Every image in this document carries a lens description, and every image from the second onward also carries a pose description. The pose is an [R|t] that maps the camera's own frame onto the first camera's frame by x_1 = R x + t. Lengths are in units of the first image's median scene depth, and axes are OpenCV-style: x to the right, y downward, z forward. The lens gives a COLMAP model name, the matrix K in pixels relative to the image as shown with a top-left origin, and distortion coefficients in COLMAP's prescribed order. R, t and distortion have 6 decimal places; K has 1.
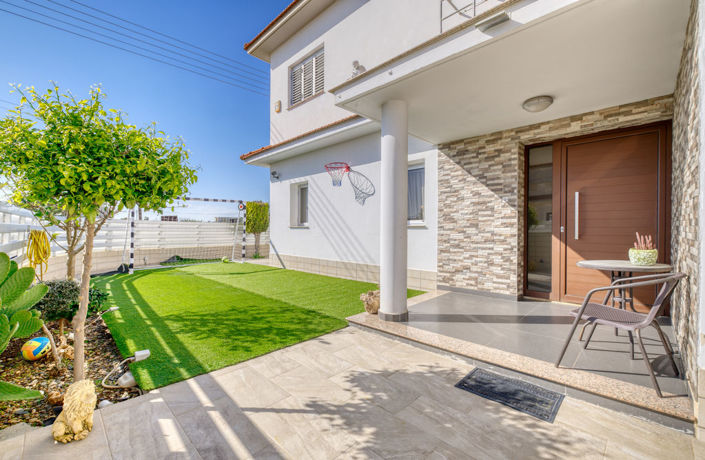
lens RADIAL K [[301.7, 0, 353.7], [0, 301.7, 230.5], [0, 0, 1]] dist [0.000385, 0.000031]
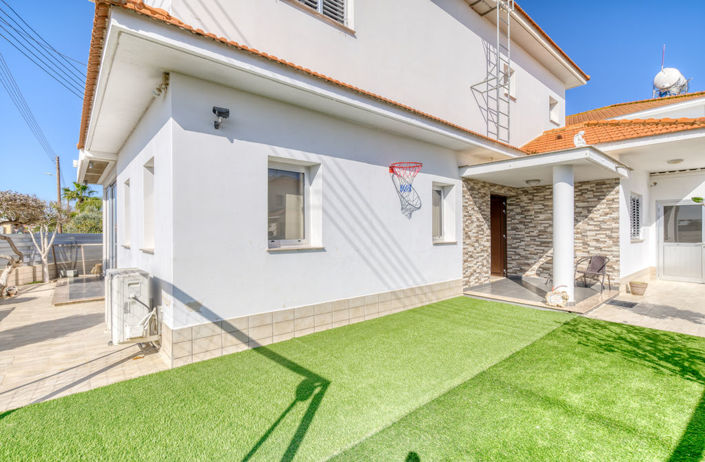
lens RADIAL K [[333.3, 0, 353.9], [0, 333.3, 230.5], [0, 0, 1]] dist [0.002880, 0.000233]
pose [[0.072849, -0.002334, 0.997340, -1.162739], [0.003453, 0.999992, 0.002088, -0.067551], [-0.997337, 0.003292, 0.072856, 1.377279]]
